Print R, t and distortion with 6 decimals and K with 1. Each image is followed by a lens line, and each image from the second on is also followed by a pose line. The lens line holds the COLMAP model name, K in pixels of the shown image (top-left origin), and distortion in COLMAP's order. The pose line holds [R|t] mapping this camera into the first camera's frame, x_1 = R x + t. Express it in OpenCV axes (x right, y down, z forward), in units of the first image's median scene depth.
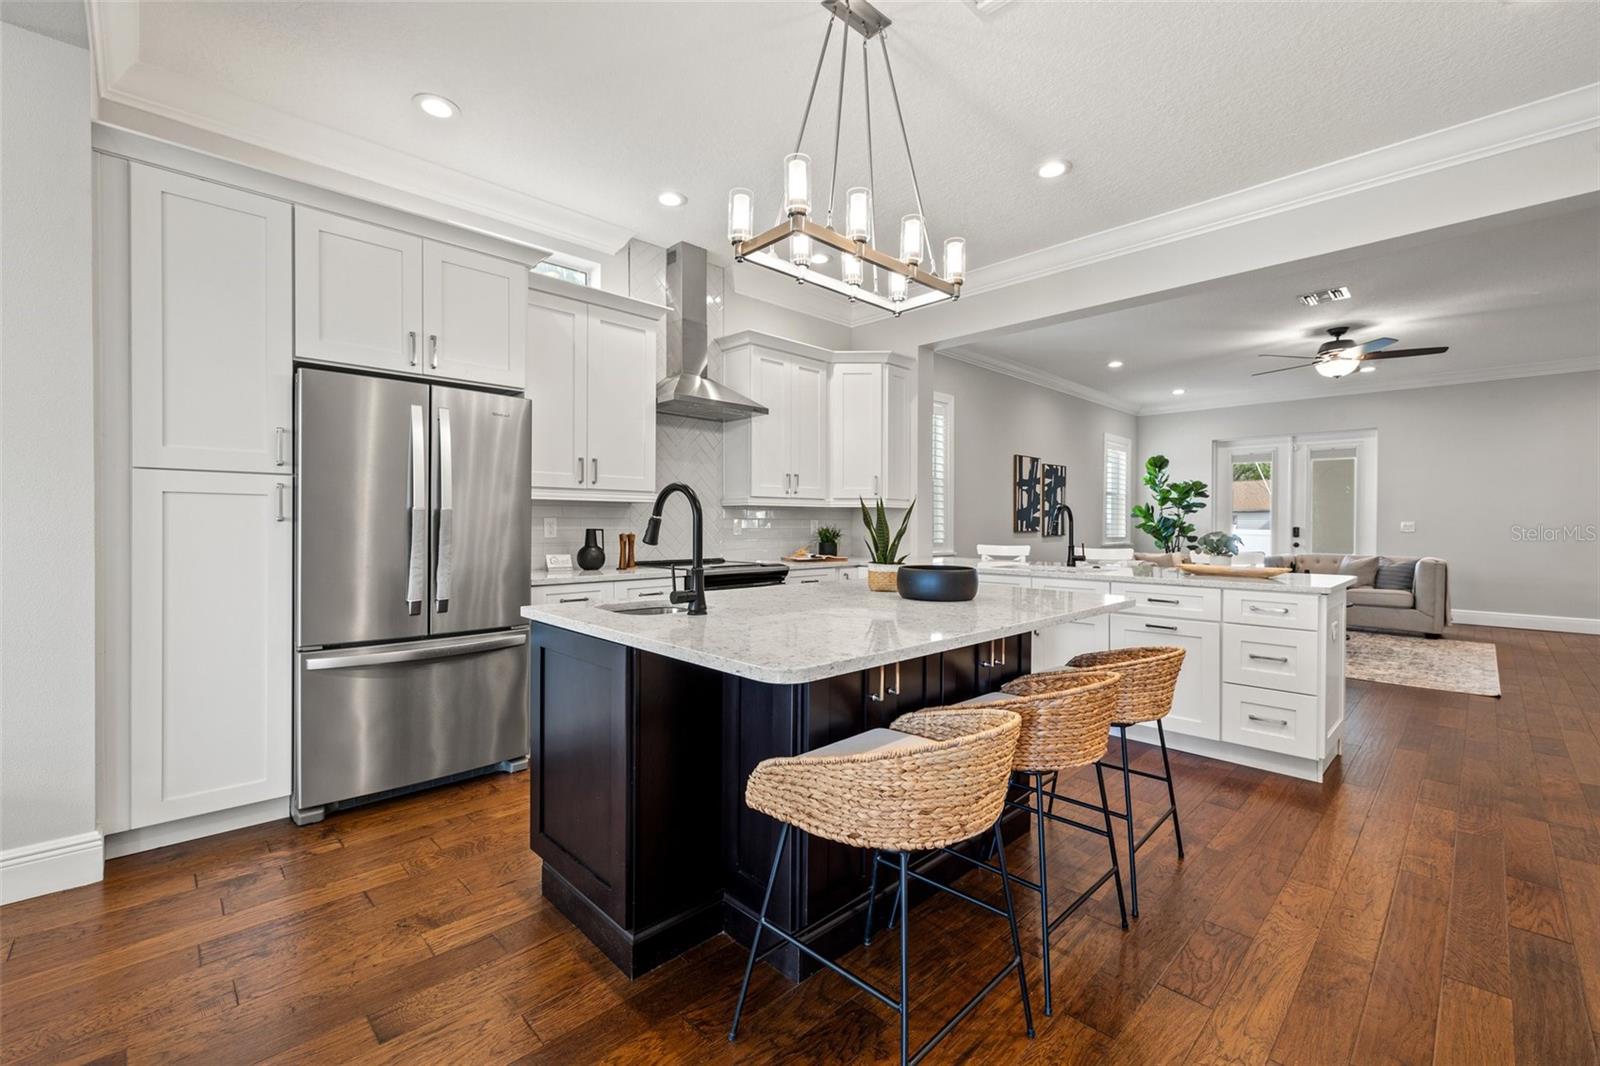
lens RADIAL K [[675.4, 0, 807.0], [0, 675.4, 523.7], [0, 0, 1]] dist [0.001294, -0.001343]
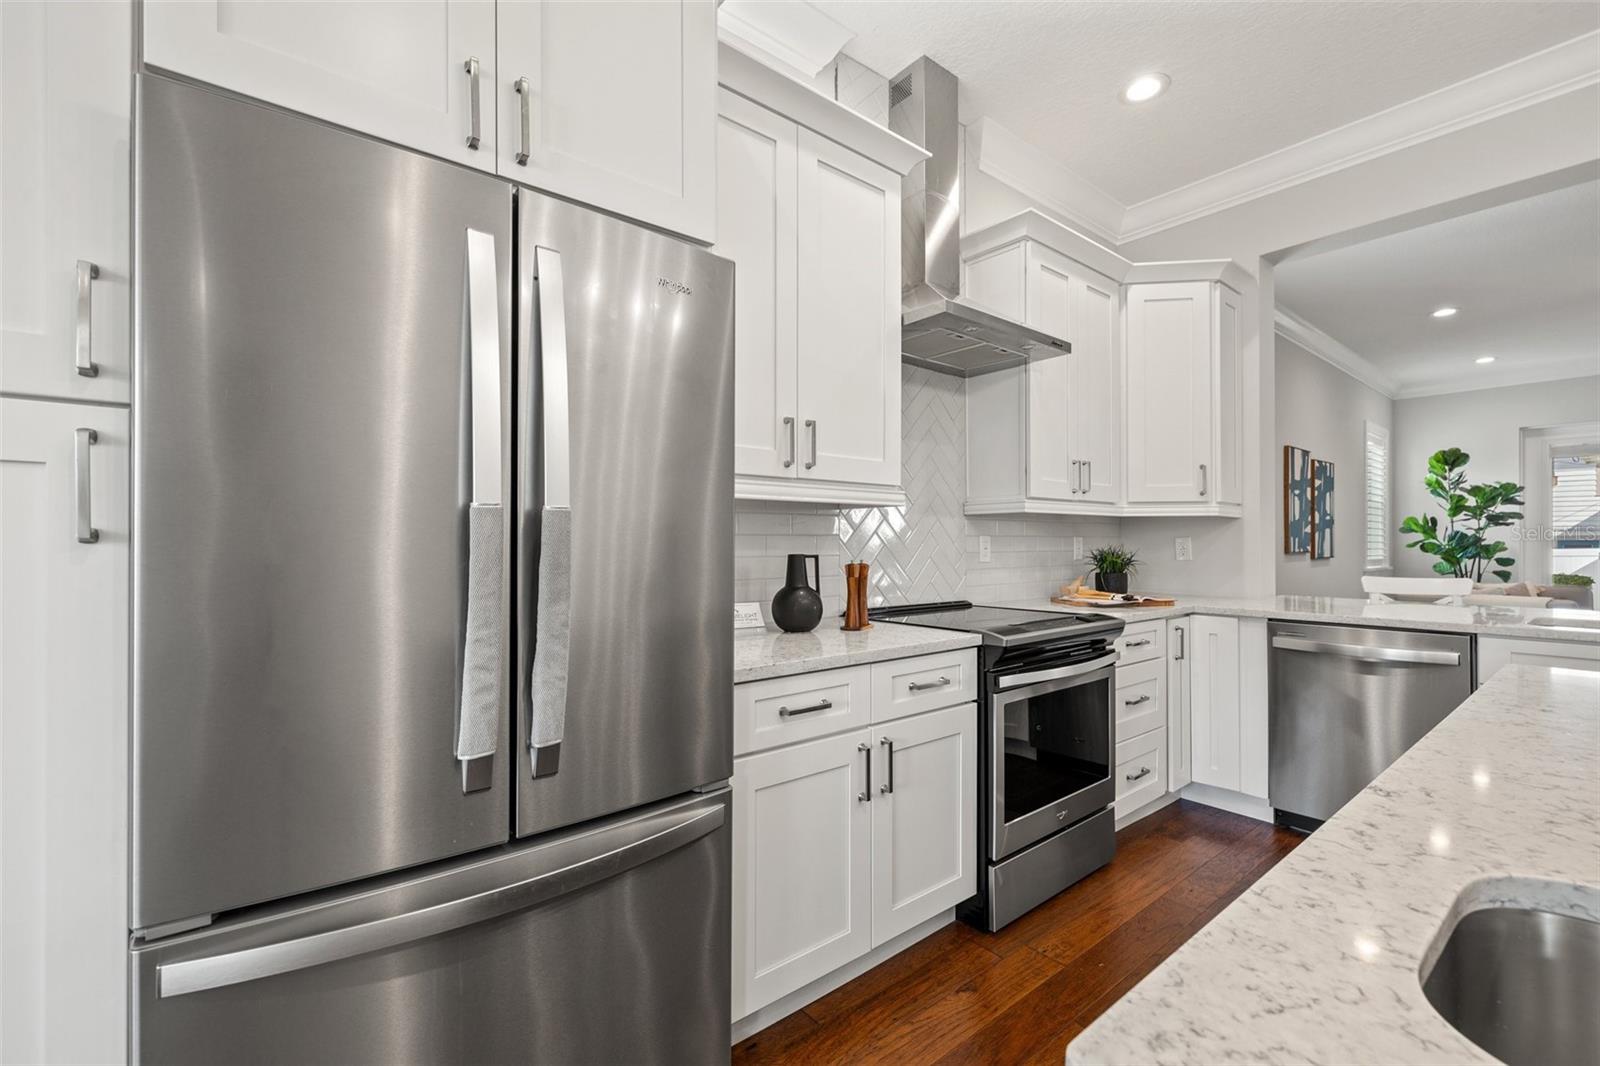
lens RADIAL K [[675.4, 0, 799.1], [0, 675.4, 540.5], [0, 0, 1]] dist [0.001294, -0.001343]
pose [[0.994328, -0.005283, -0.106227, -0.190274], [0.004796, 0.999977, -0.004841, -0.000663], [0.106250, 0.004304, 0.994330, 0.339339]]
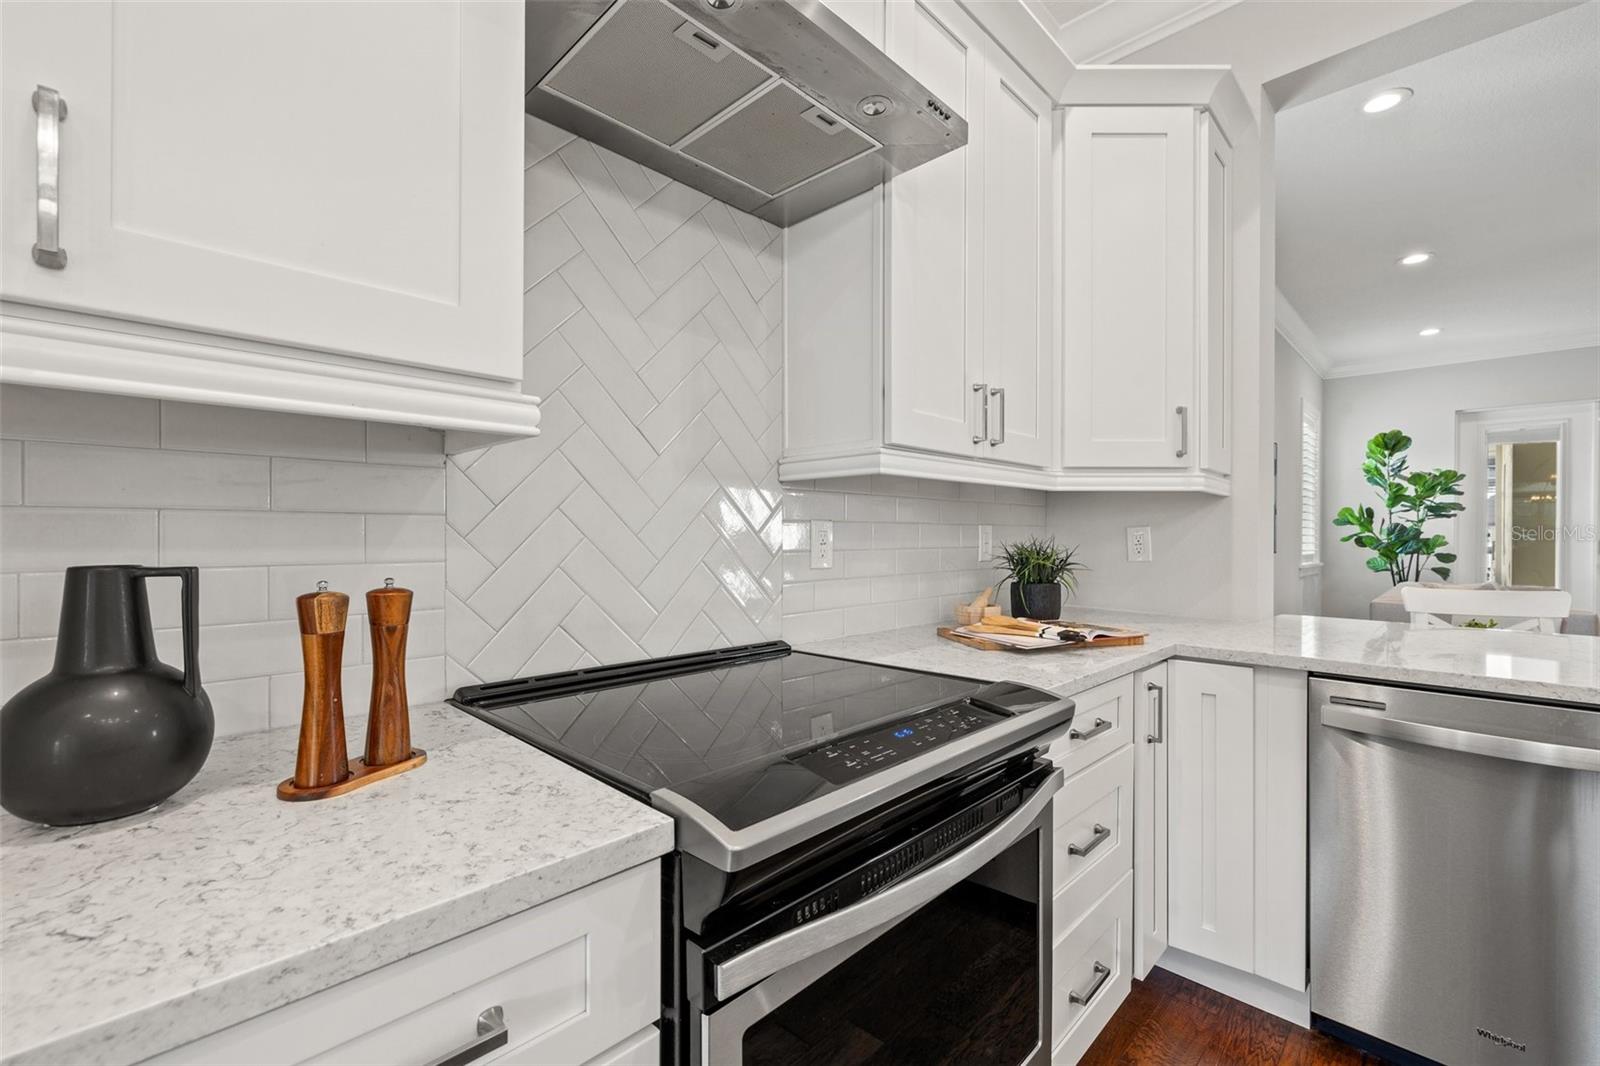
lens RADIAL K [[675.4, 0, 799.8], [0, 675.4, 535.2], [0, 0, 1]] dist [0.001294, -0.001343]
pose [[0.999982, -0.000590, 0.006050, -0.107332], [0.000585, 1.000000, 0.000800, -0.000213], [-0.006050, -0.000796, 0.999981, 0.605489]]
